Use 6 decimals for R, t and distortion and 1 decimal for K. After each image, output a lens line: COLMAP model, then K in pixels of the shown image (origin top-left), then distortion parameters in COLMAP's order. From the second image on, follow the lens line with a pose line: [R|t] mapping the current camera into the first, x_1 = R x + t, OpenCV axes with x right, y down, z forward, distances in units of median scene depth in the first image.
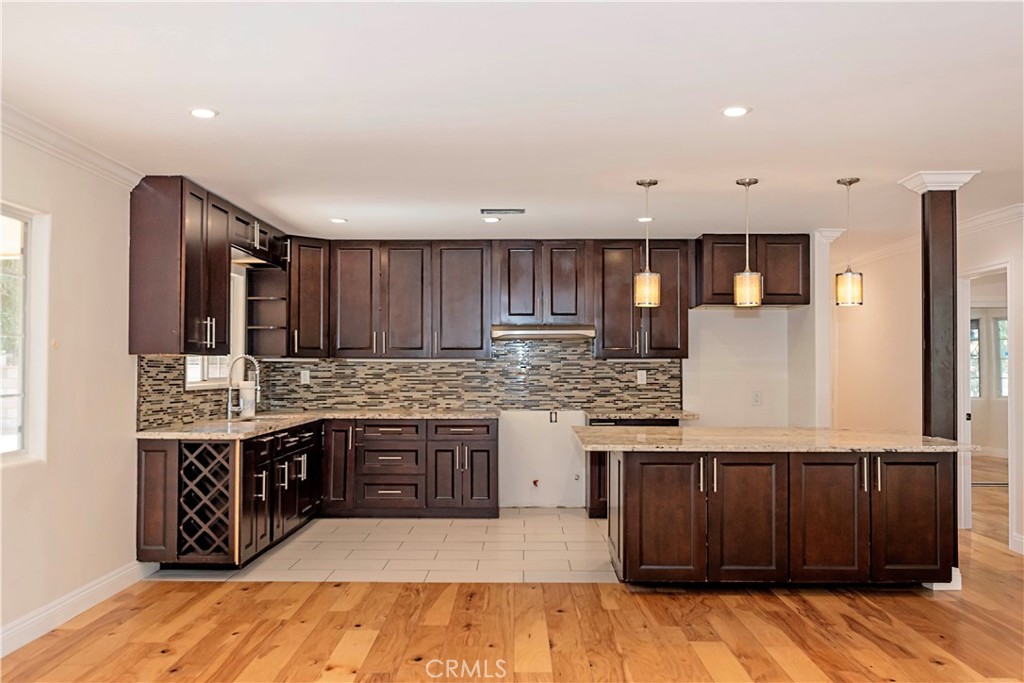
lens RADIAL K [[858.6, 0, 511.8], [0, 858.6, 346.1], [0, 0, 1]] dist [-0.012249, 0.013609]
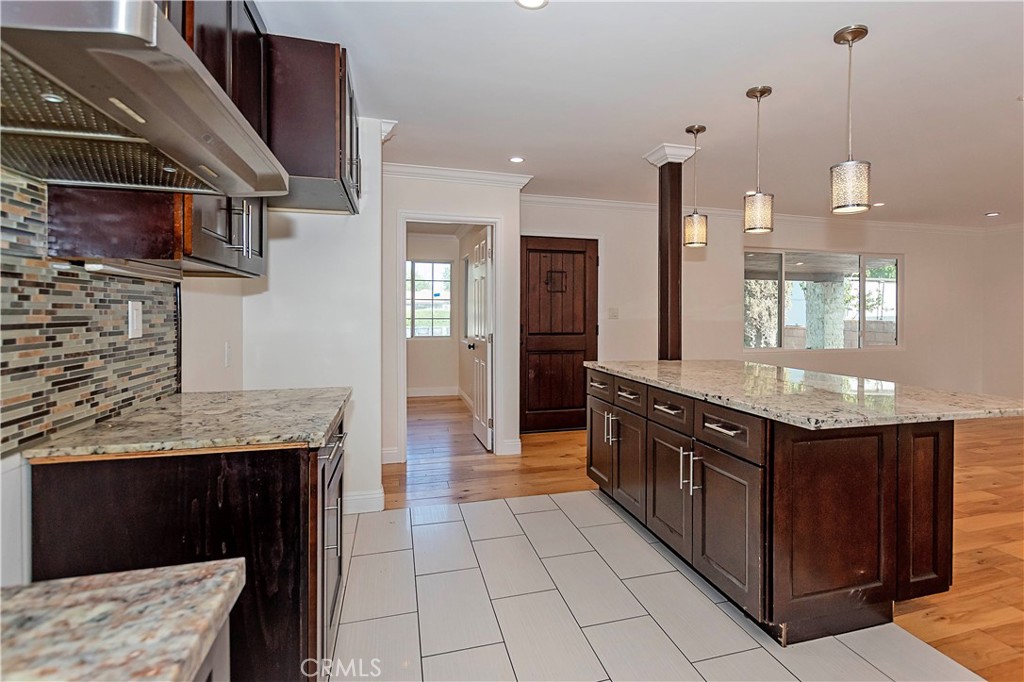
lens RADIAL K [[518.0, 0, 557.2], [0, 518.0, 312.6], [0, 0, 1]] dist [-0.019150, -0.000646]
pose [[-0.304409, 0.000946, 0.952541, -0.110267], [-0.025519, 0.999632, -0.009148, 0.030690], [-0.952200, -0.027092, -0.304273, 0.896035]]
